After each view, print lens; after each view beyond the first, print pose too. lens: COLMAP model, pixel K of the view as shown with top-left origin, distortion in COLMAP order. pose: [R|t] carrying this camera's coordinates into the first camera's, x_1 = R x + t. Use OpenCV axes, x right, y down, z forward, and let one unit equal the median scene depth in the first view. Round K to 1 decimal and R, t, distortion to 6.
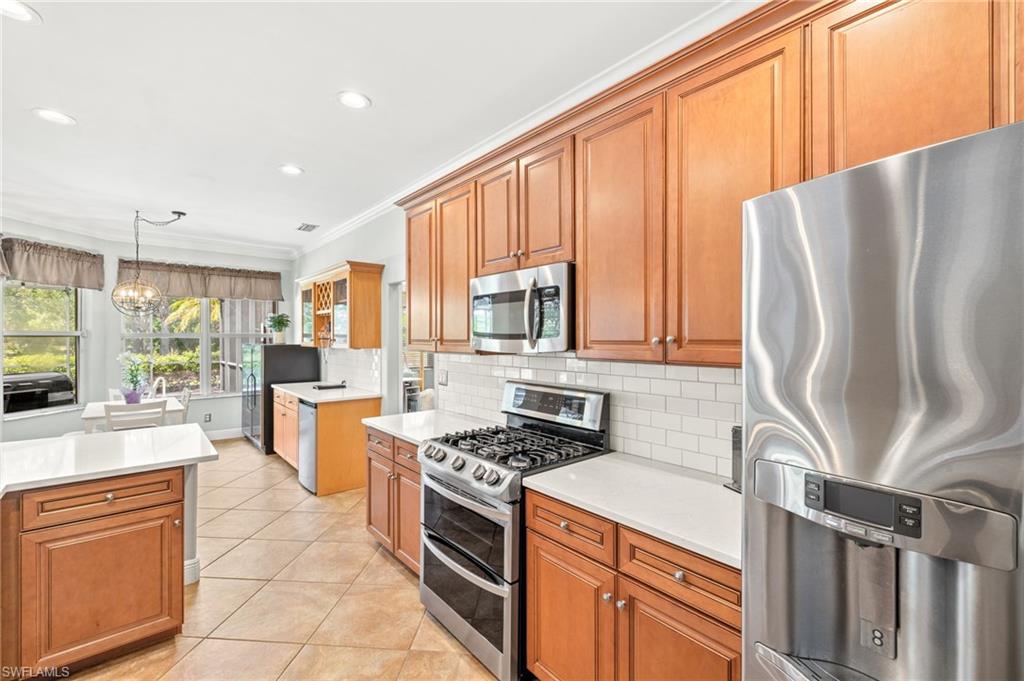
lens RADIAL K [[433.4, 0, 508.9], [0, 433.4, 339.6], [0, 0, 1]] dist [-0.000409, 0.000665]
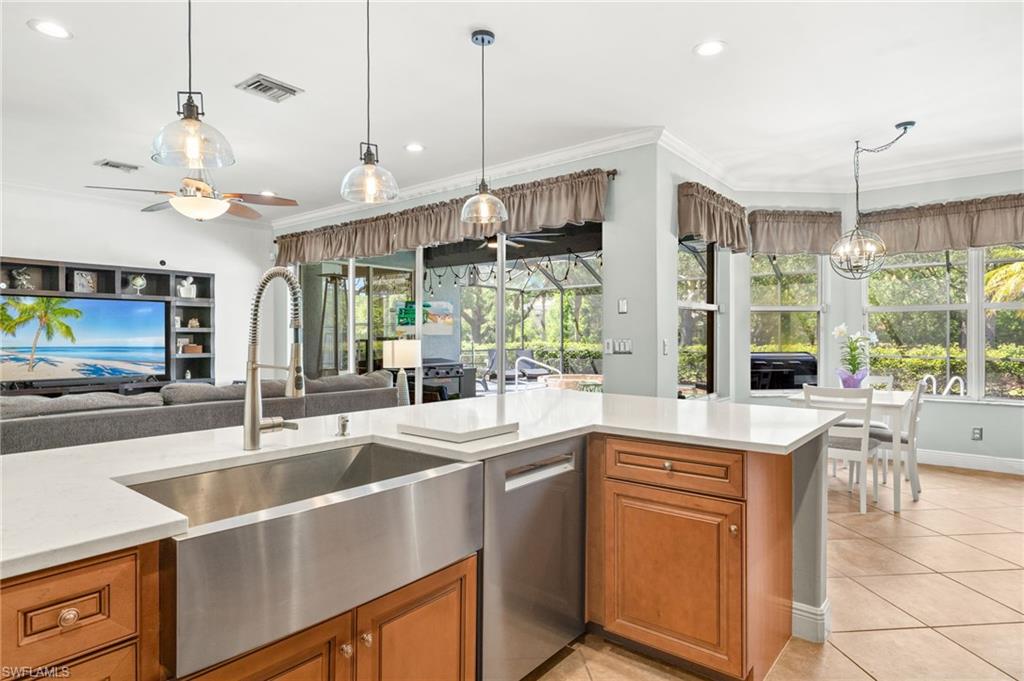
lens RADIAL K [[574.1, 0, 512.0], [0, 574.1, 340.5], [0, 0, 1]] dist [-0.002815, 0.000038]
pose [[0.180119, 0.008241, -0.983610, 0.032456], [-0.002565, 0.999965, 0.007909, 0.047589], [0.983641, 0.001099, 0.180134, 0.205298]]
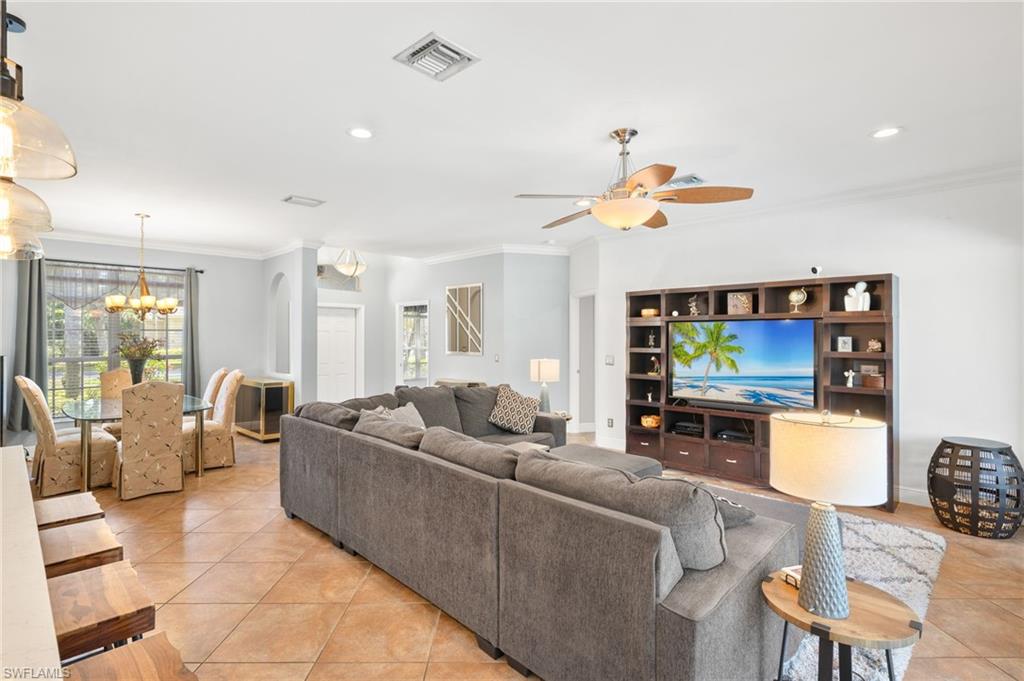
lens RADIAL K [[494.6, 0, 509.0], [0, 494.6, 336.8], [0, 0, 1]] dist [-0.001192, 0.000695]
pose [[-0.995739, 0.002581, -0.092175, -0.780387], [0.002148, 0.999986, 0.004805, -0.002781], [0.092186, 0.004586, -0.995731, 0.512095]]
